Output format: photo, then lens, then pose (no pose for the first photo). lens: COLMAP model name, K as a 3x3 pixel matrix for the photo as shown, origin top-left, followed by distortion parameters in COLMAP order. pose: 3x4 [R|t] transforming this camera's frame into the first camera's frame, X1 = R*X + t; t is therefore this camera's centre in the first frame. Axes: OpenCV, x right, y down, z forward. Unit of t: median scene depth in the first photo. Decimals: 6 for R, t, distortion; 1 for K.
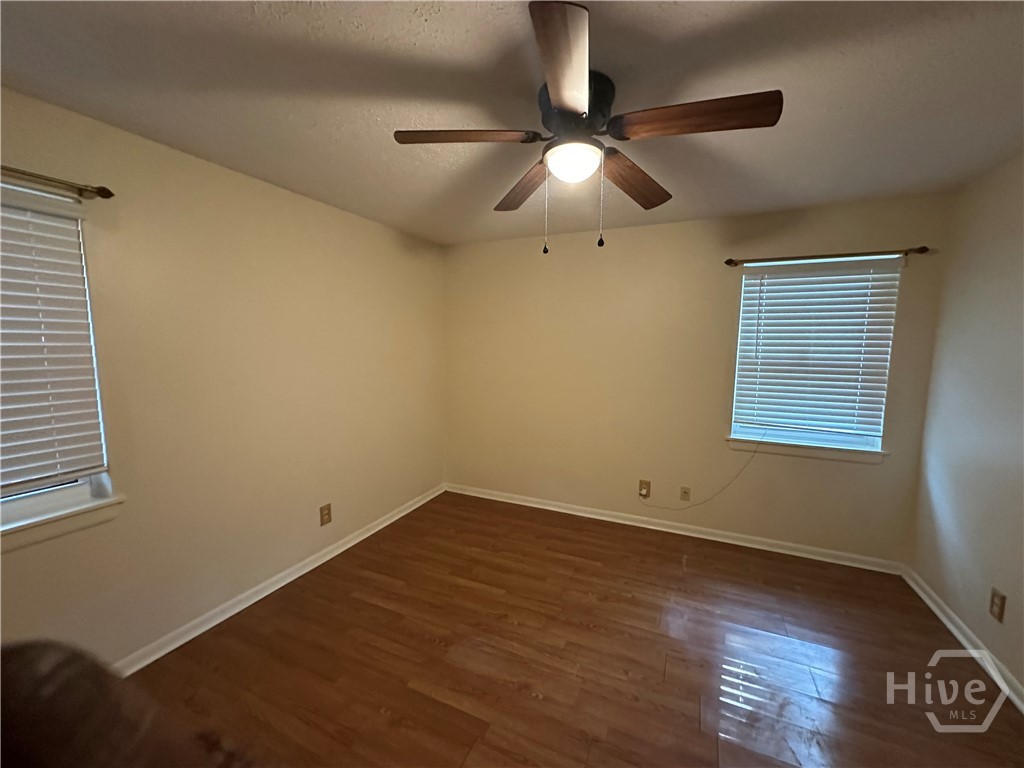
lens RADIAL K [[411.7, 0, 512.3], [0, 411.7, 385.5], [0, 0, 1]] dist [-0.002905, 0.000713]
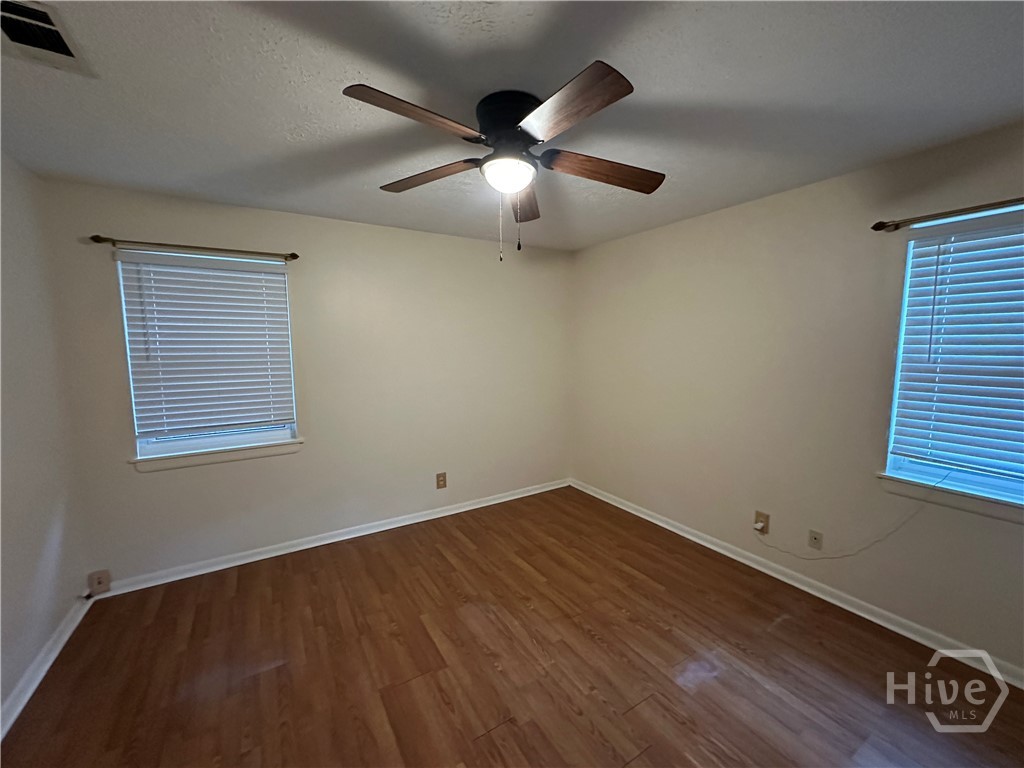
lens RADIAL K [[411.7, 0, 514.6], [0, 411.7, 386.2], [0, 0, 1]] dist [-0.002905, 0.000713]
pose [[0.829909, 0.046351, -0.555970, 0.466281], [-0.050235, 0.998703, 0.008274, 0.002263], [0.555632, 0.021063, 0.831161, 0.072672]]
